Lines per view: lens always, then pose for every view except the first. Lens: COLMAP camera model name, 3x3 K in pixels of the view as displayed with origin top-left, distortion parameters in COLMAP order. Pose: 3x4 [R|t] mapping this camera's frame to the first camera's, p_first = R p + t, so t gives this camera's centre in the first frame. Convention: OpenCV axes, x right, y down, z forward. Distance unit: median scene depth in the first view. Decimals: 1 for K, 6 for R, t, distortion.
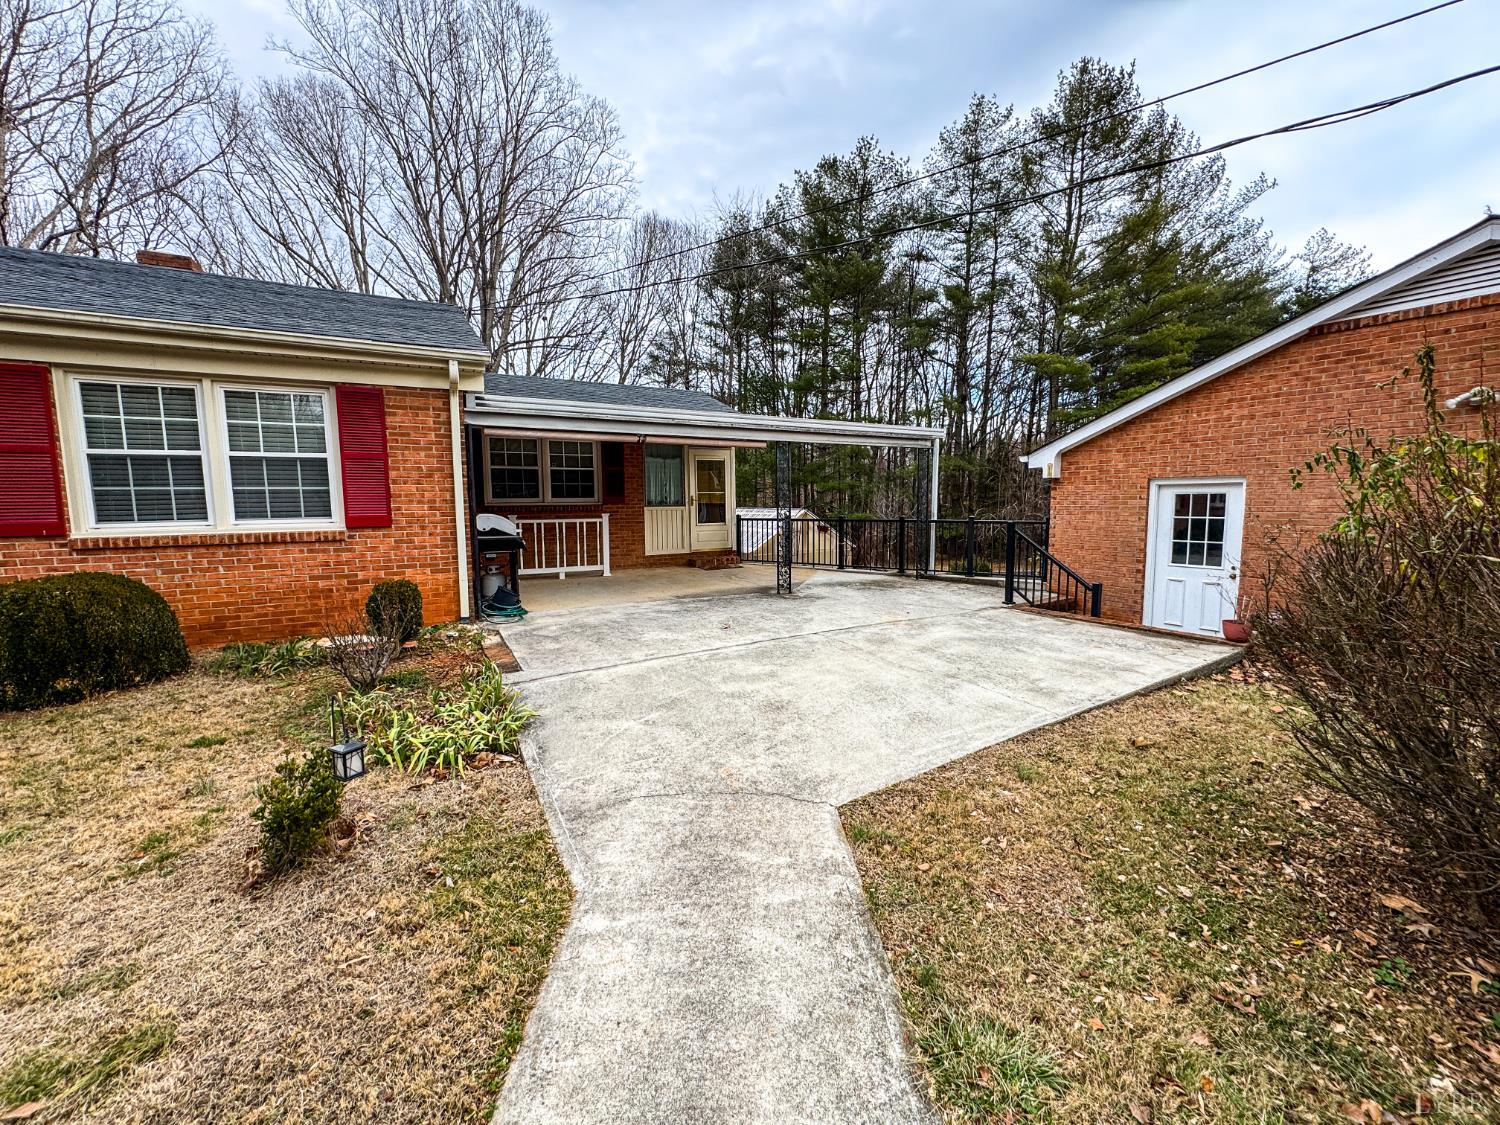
lens RADIAL K [[596.7, 0, 749.1], [0, 596.7, 558.9], [0, 0, 1]] dist [-0.005032, -0.000194]
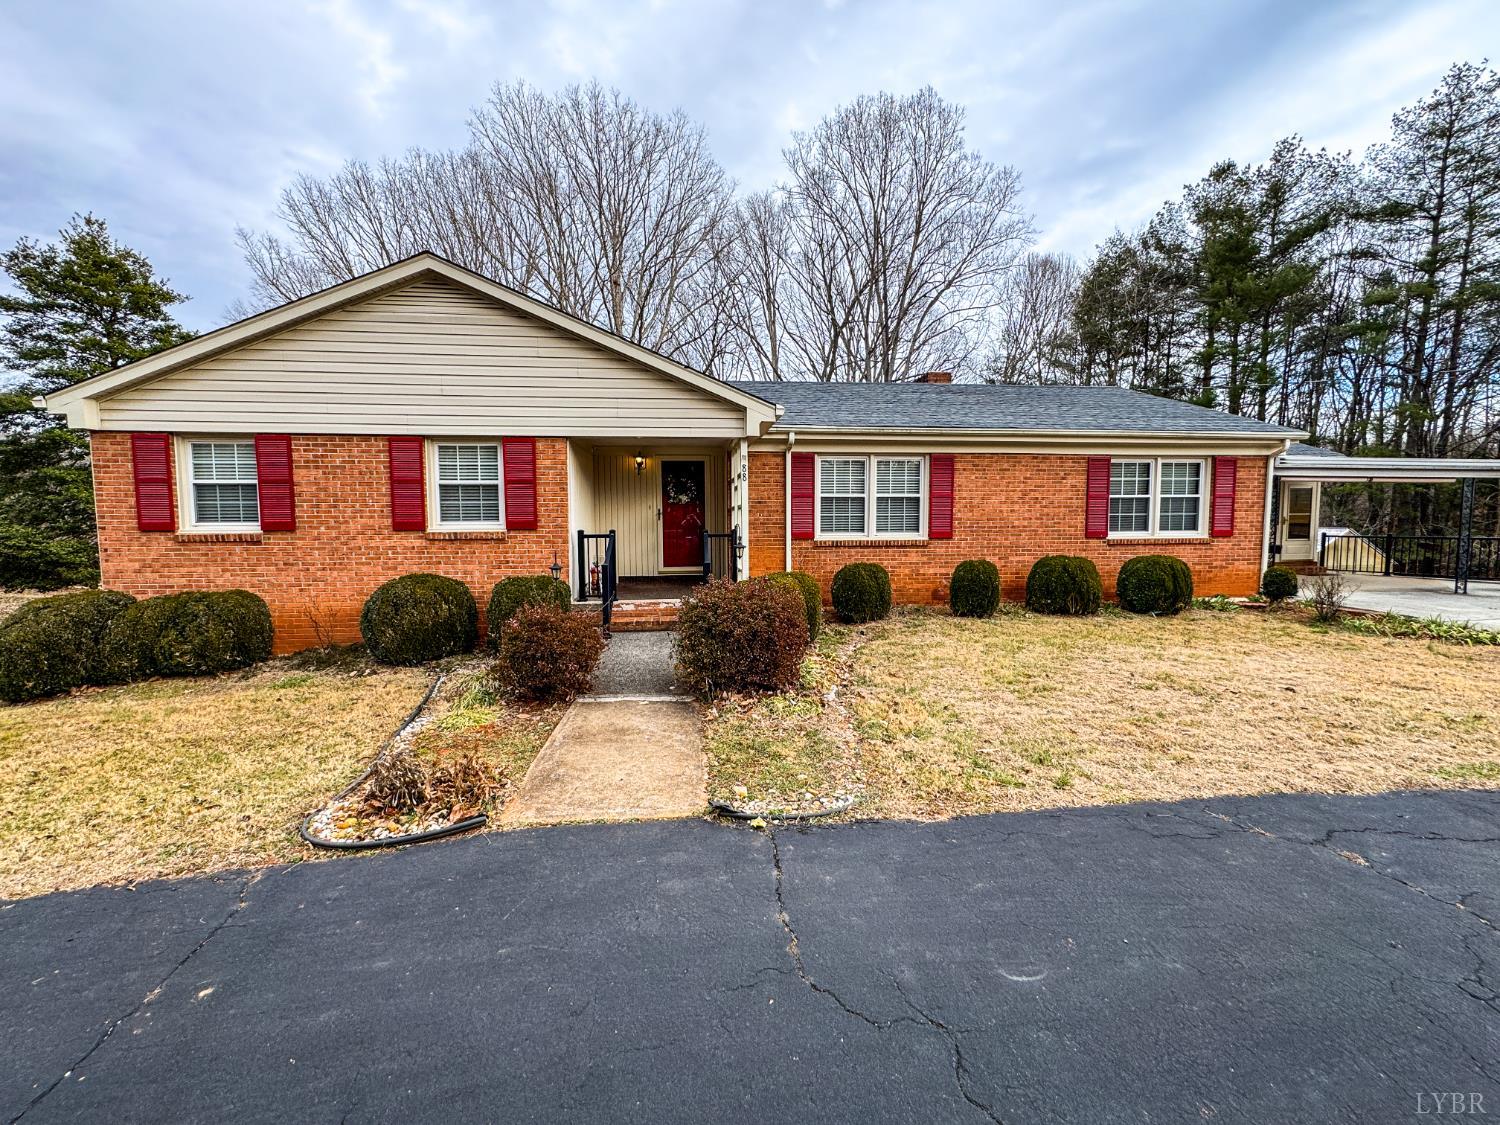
lens RADIAL K [[596.7, 0, 749.1], [0, 596.7, 558.9], [0, 0, 1]] dist [-0.005032, -0.000194]
pose [[0.916380, 0.030495, -0.399147, -0.614049], [-0.042677, 0.998854, -0.021668, 0.055907], [0.398029, 0.036891, 0.916631, -0.582271]]
